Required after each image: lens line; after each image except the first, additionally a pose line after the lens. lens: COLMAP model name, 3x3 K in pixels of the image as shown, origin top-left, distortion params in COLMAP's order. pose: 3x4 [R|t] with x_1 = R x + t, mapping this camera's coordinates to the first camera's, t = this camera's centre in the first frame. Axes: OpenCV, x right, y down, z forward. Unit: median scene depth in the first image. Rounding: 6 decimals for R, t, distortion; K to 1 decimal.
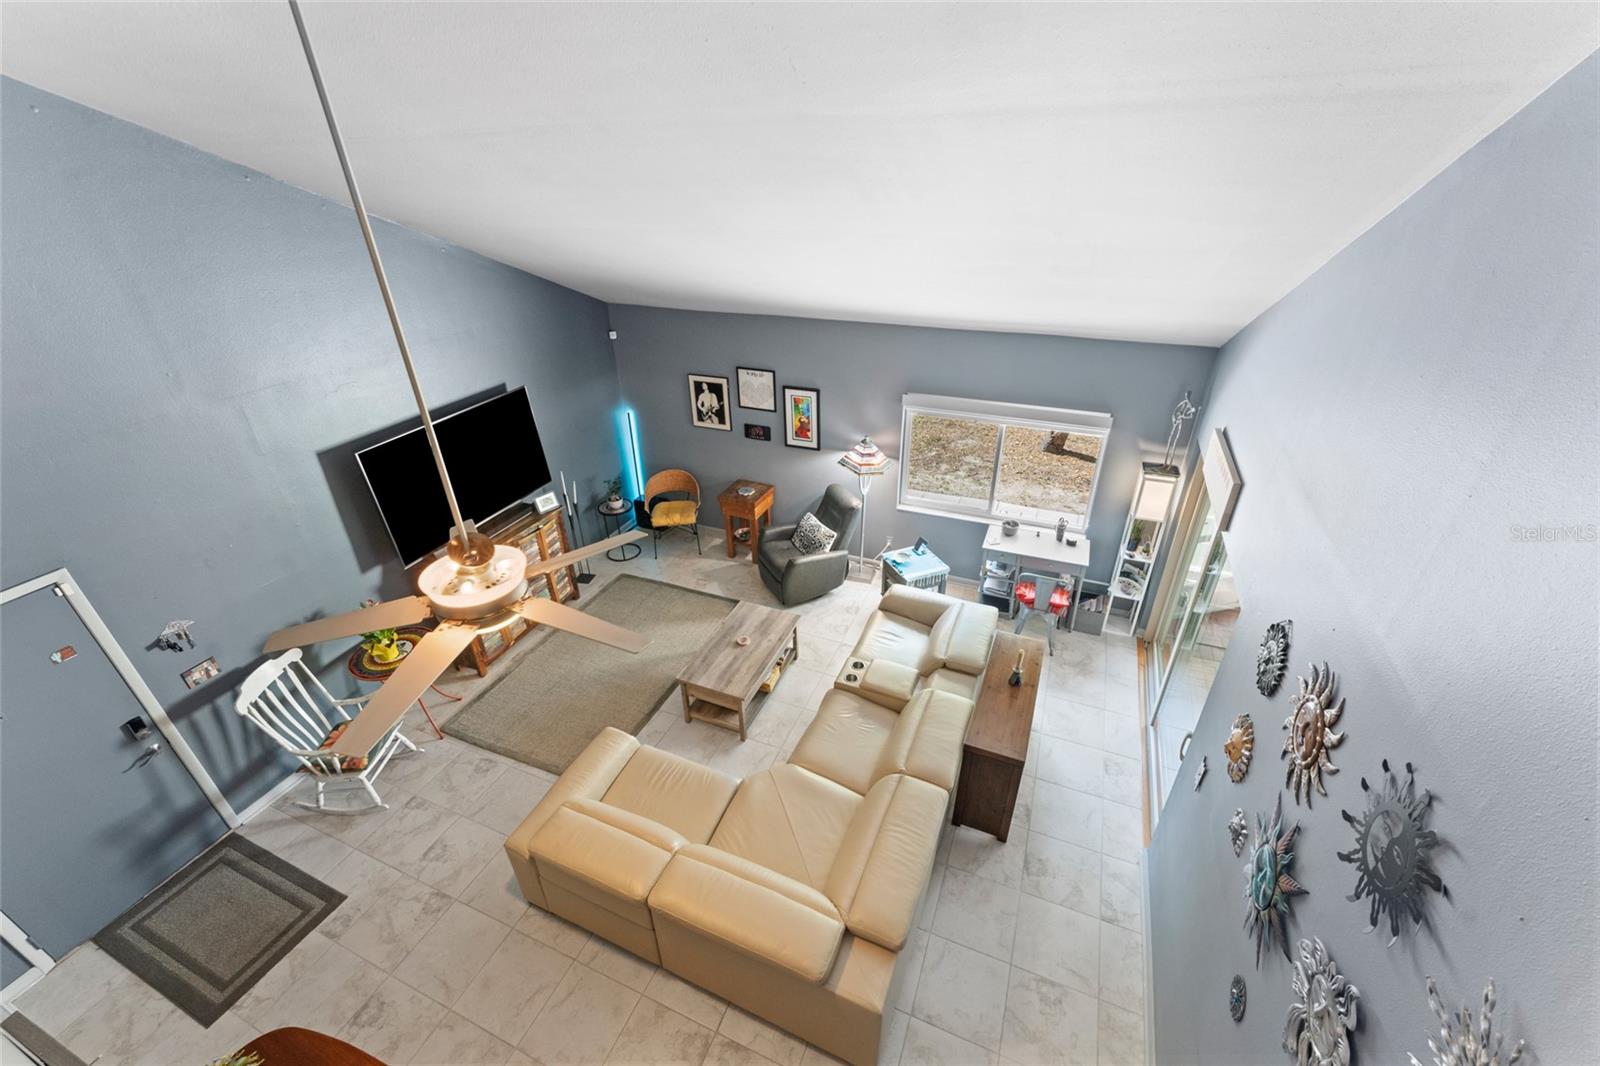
lens RADIAL K [[654.8, 0, 811.3], [0, 654.8, 530.4], [0, 0, 1]] dist [-0.004375, 0.001793]
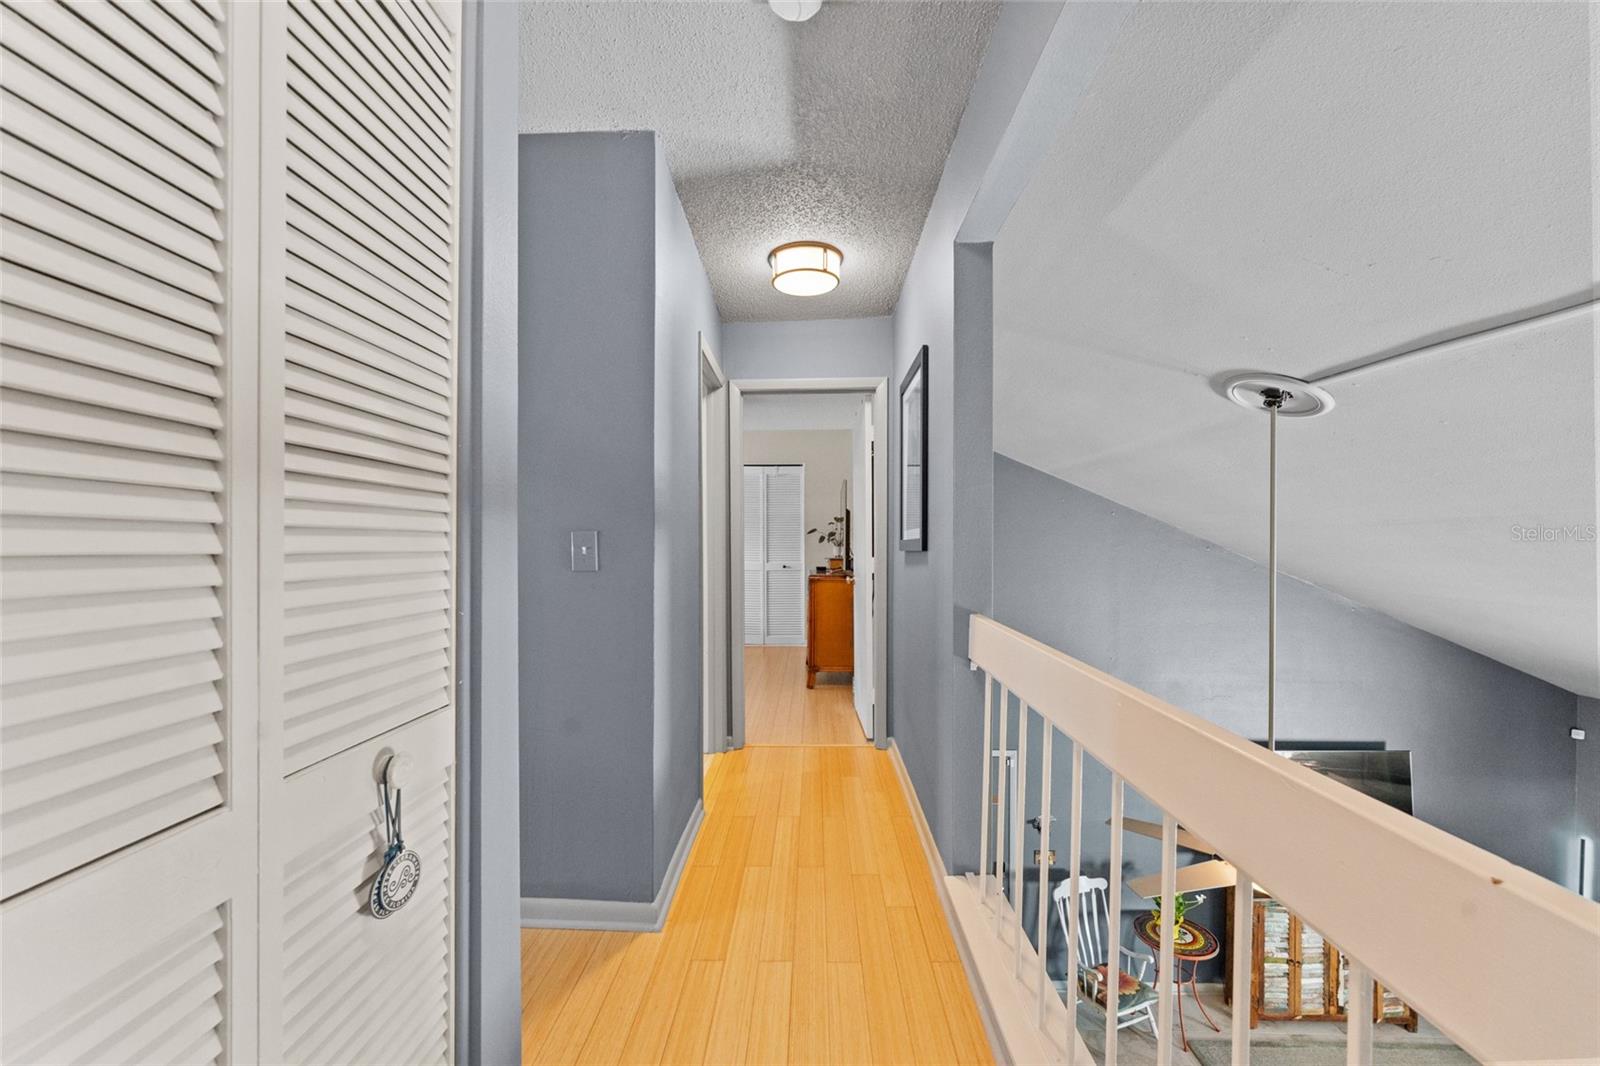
lens RADIAL K [[654.8, 0, 792.5], [0, 654.8, 543.1], [0, 0, 1]] dist [-0.004375, 0.001793]
pose [[0.343354, 0.010120, -0.939151, 0.135921], [-0.466016, 0.870005, -0.161000, 0.084007], [0.815437, 0.492940, 0.303436, -0.142097]]
